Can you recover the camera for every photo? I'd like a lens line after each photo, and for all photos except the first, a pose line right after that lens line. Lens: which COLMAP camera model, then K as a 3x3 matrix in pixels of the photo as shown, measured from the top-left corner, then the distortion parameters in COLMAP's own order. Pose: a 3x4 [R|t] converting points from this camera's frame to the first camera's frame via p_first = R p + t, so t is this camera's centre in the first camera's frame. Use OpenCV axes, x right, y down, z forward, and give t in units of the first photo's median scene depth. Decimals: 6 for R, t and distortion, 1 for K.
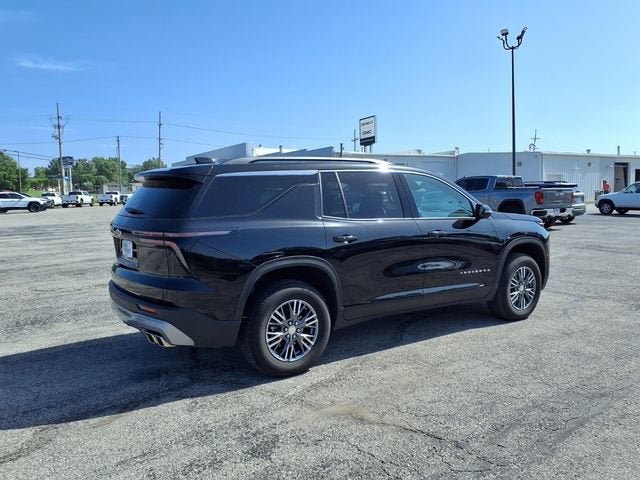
lens RADIAL K [[504.9, 0, 317.9], [0, 504.9, 238.4], [0, 0, 1]] dist [0.037172, -0.048213]
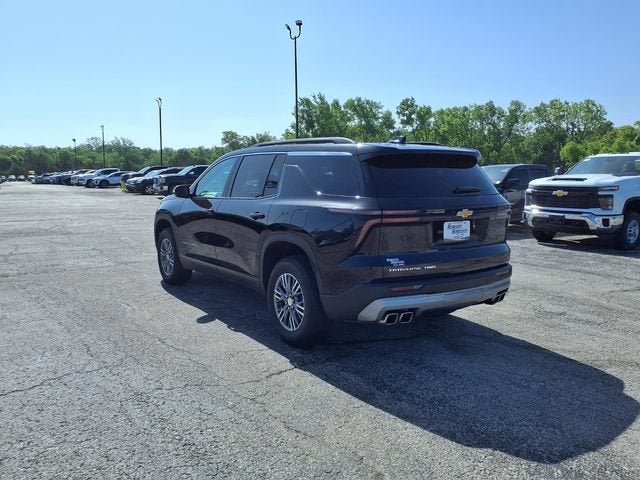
lens RADIAL K [[513.0, 0, 295.9], [0, 513.0, 240.8], [0, 0, 1]] dist [0.000252, 0.002090]
pose [[0.010594, -0.111305, 0.993730, -1.094028], [0.086841, 0.990133, 0.109977, -0.073729], [-0.996166, 0.085132, 0.020155, 1.043743]]
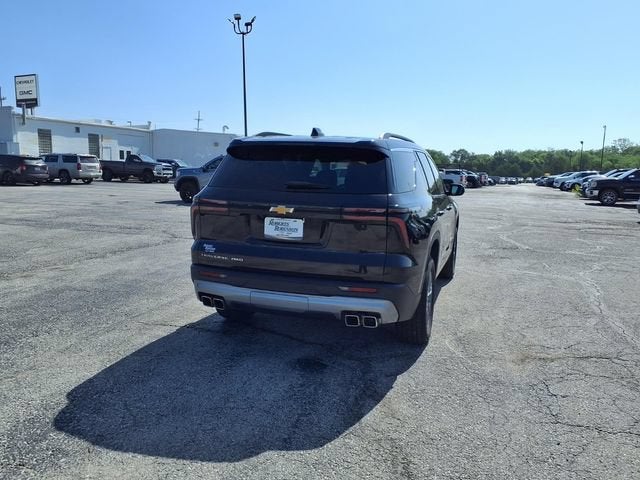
lens RADIAL K [[508.3, 0, 320.0], [0, 508.3, 240.0], [0, 0, 1]] dist [0.046219, -0.064354]
pose [[0.803902, -0.042860, 0.593215, -0.697510], [0.014859, 0.998536, 0.052008, -0.002078], [-0.594576, -0.032995, 0.803362, 0.213422]]
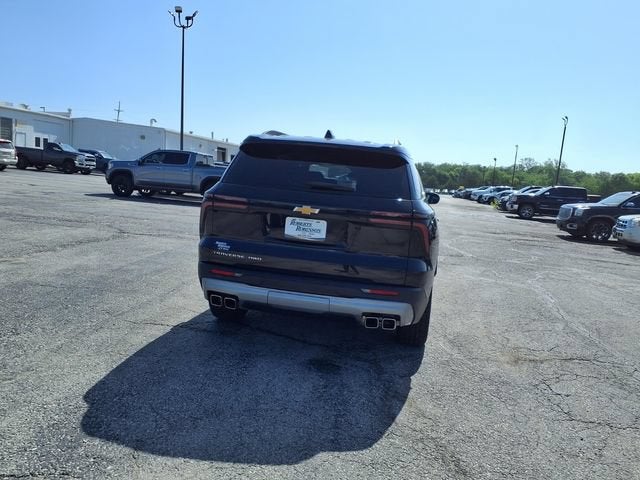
lens RADIAL K [[504.9, 0, 317.9], [0, 504.9, 238.4], [0, 0, 1]] dist [0.037172, -0.048213]
pose [[0.707265, -0.009326, 0.706887, -0.801597], [-0.030504, 0.998579, 0.043694, -0.000159], [-0.706290, -0.052466, 0.705976, 0.305212]]
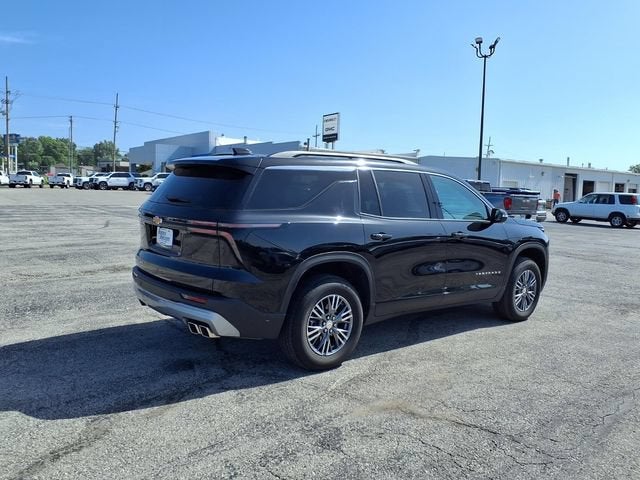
lens RADIAL K [[505.0, 0, 320.0], [0, 505.0, 240.0], [0, 0, 1]] dist [0.045915, -0.063490]
pose [[0.994711, 0.044354, 0.092646, -0.146883], [-0.045575, 0.998899, 0.011100, 0.002177], [-0.092052, -0.015264, 0.995637, -0.000472]]
